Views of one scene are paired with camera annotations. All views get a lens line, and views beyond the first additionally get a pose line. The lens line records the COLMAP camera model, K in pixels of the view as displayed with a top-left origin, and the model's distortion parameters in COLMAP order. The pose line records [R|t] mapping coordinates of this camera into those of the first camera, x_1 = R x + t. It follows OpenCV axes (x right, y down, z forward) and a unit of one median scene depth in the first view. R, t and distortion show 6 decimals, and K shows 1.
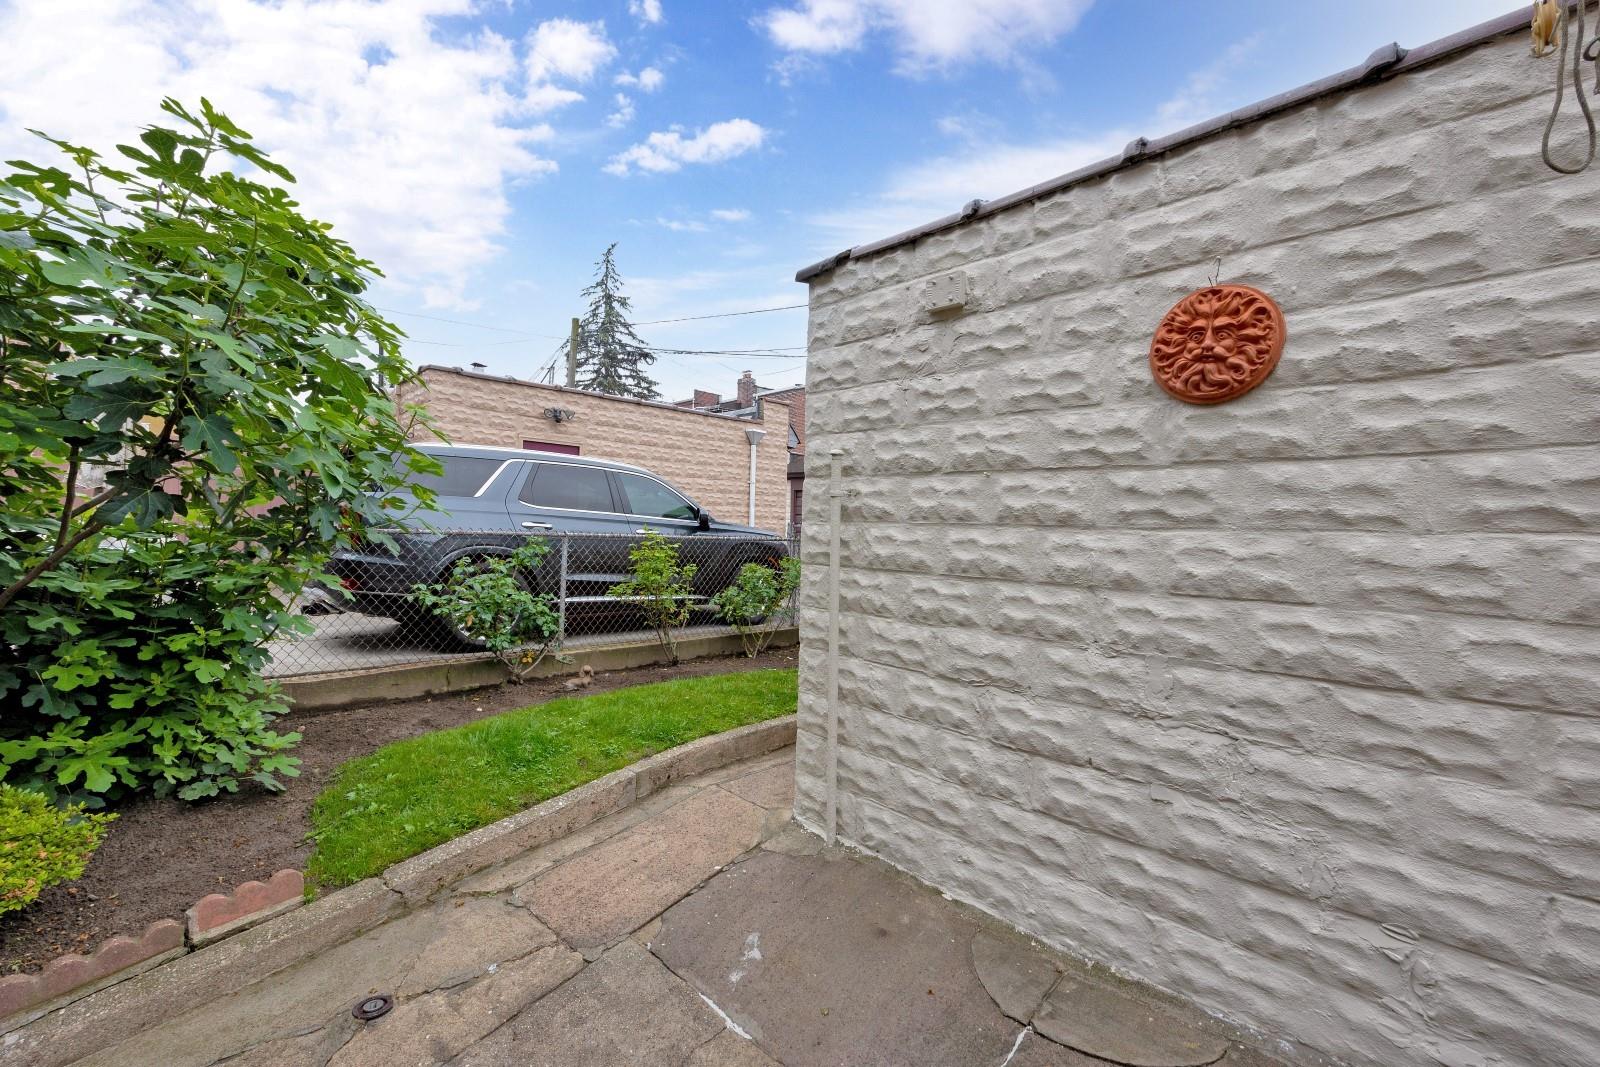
lens RADIAL K [[662.0, 0, 769.7], [0, 662.0, 510.1], [0, 0, 1]] dist [-0.003160, 0.000224]
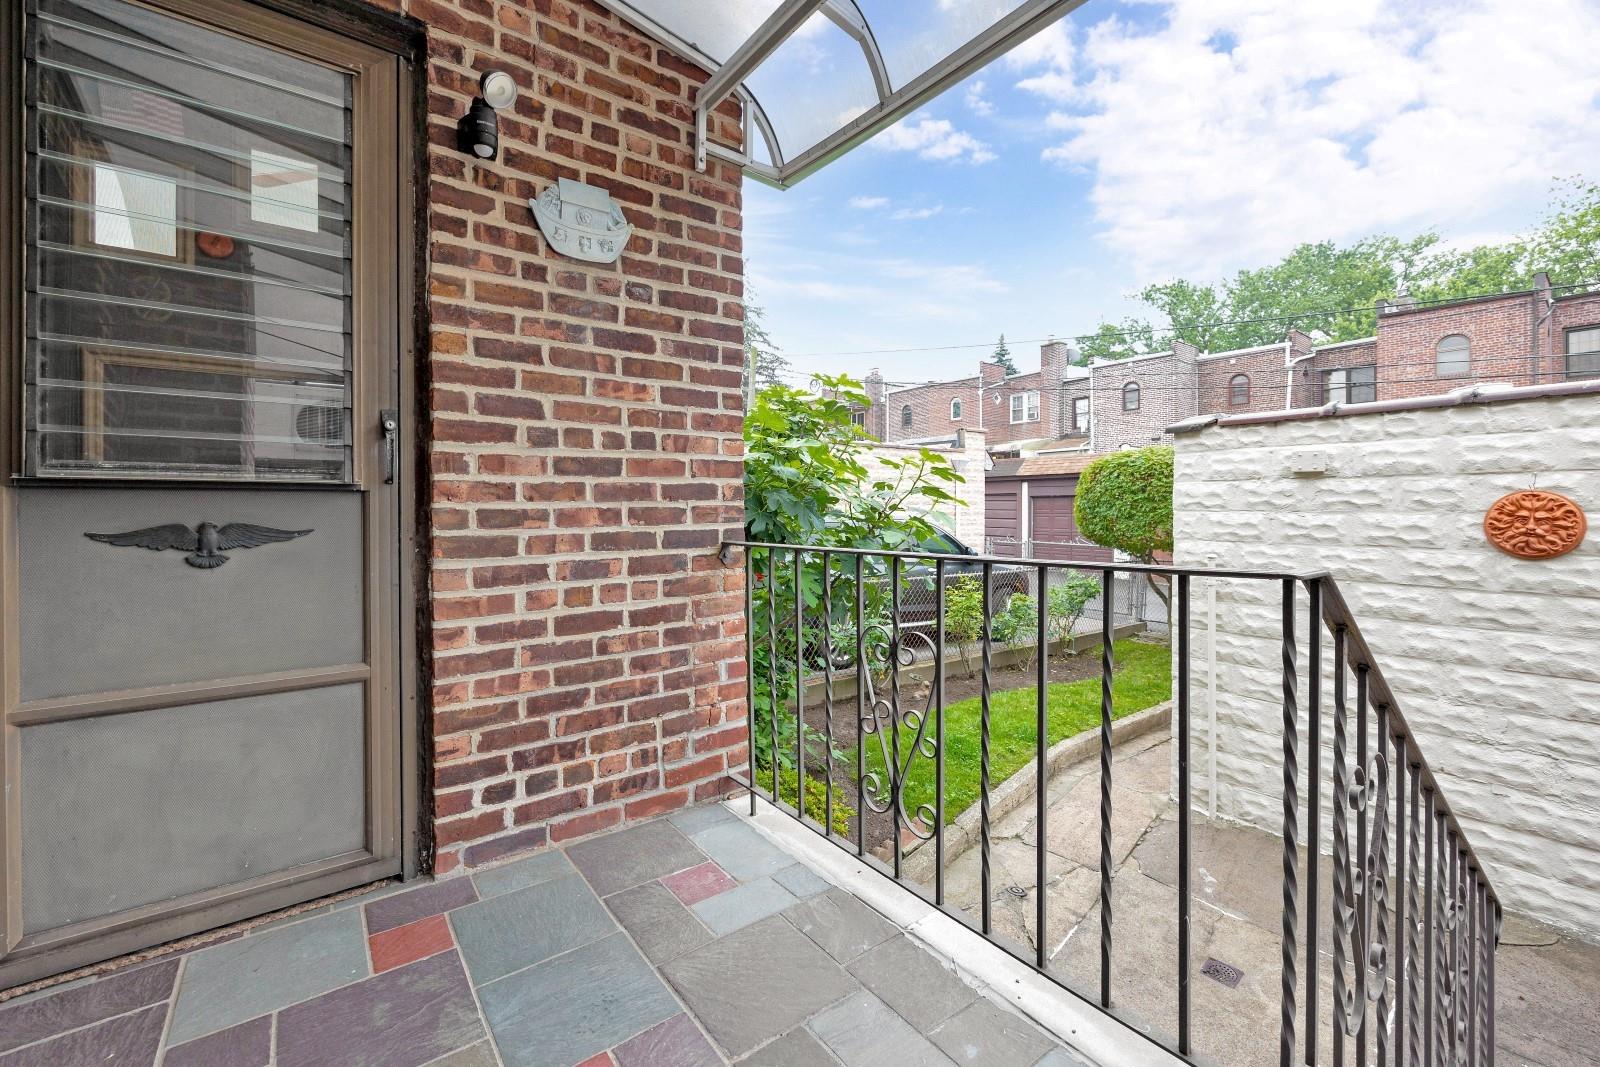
lens RADIAL K [[659.4, 0, 777.1], [0, 659.4, 498.9], [0, 0, 1]] dist [-0.003258, -0.000491]
pose [[0.987191, -0.030768, -0.156549, -0.743835], [0.030949, 0.999520, -0.001282, -0.287540], [0.156513, -0.003580, 0.987669, -0.732365]]
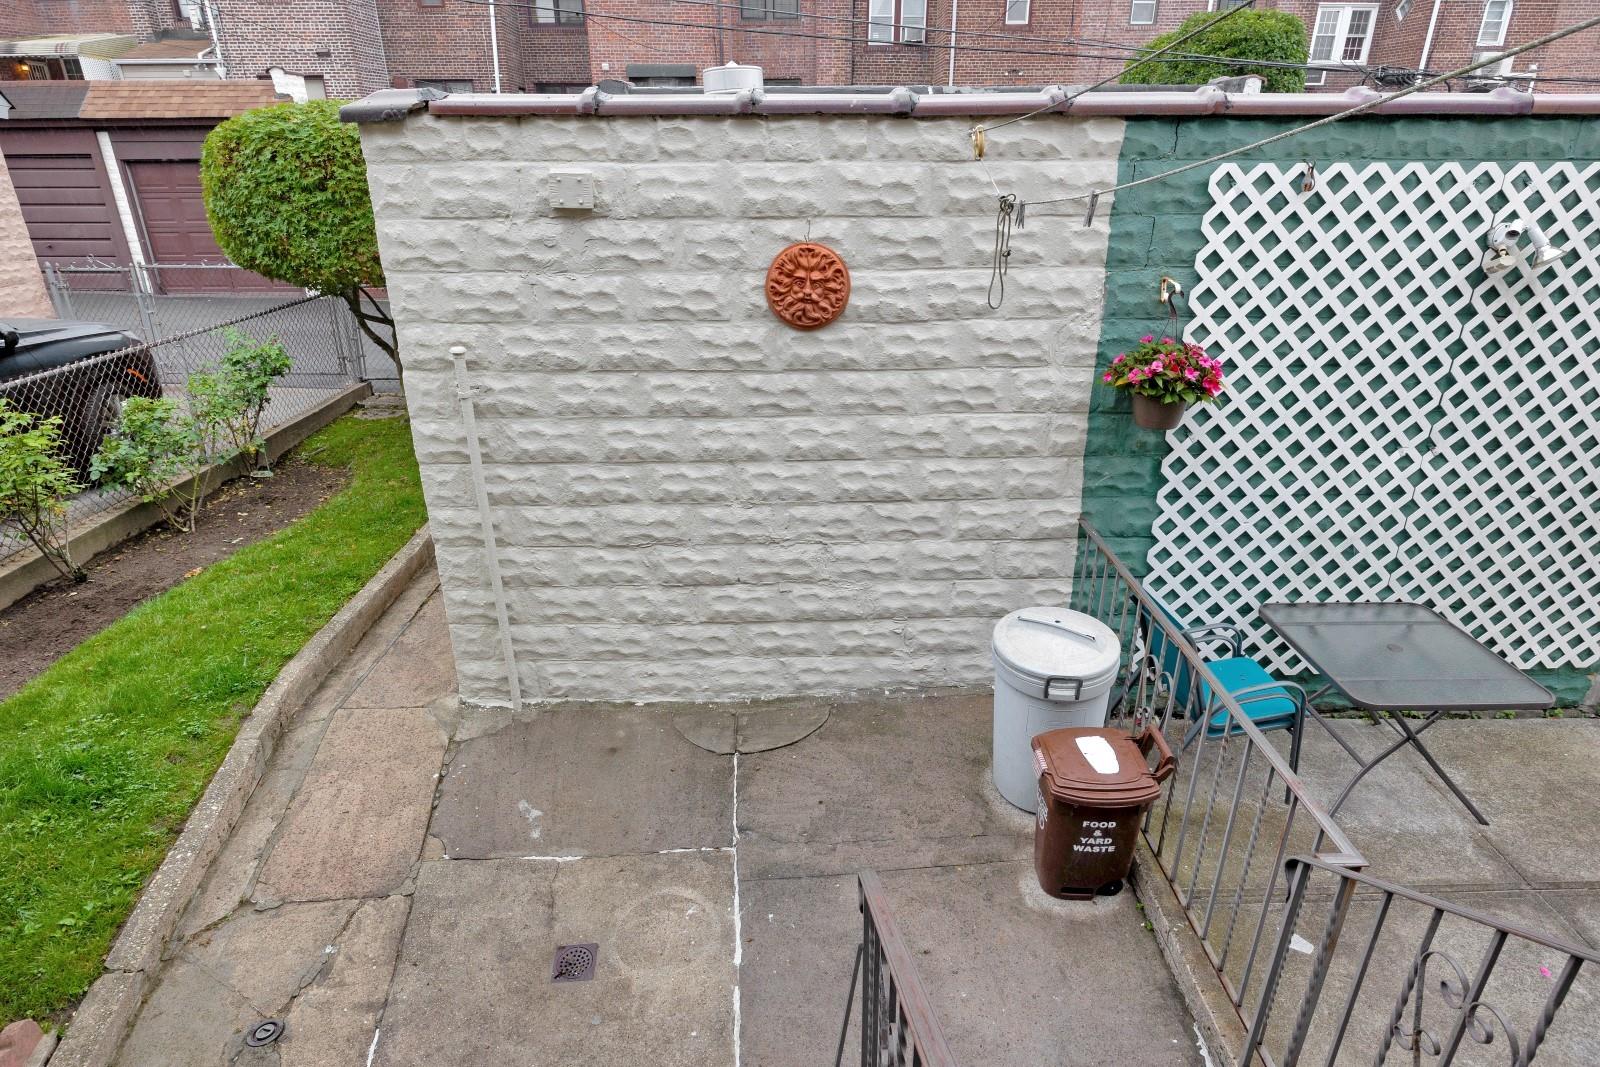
lens RADIAL K [[905.9, 0, 833.2], [0, 905.9, 546.5], [0, 0, 1]] dist [0.001481, -0.001527]
pose [[0.678769, -0.321268, 0.660348, -0.542029], [0.013400, 0.904495, 0.426274, -0.433338], [-0.734230, -0.280493, 0.618248, -0.268046]]
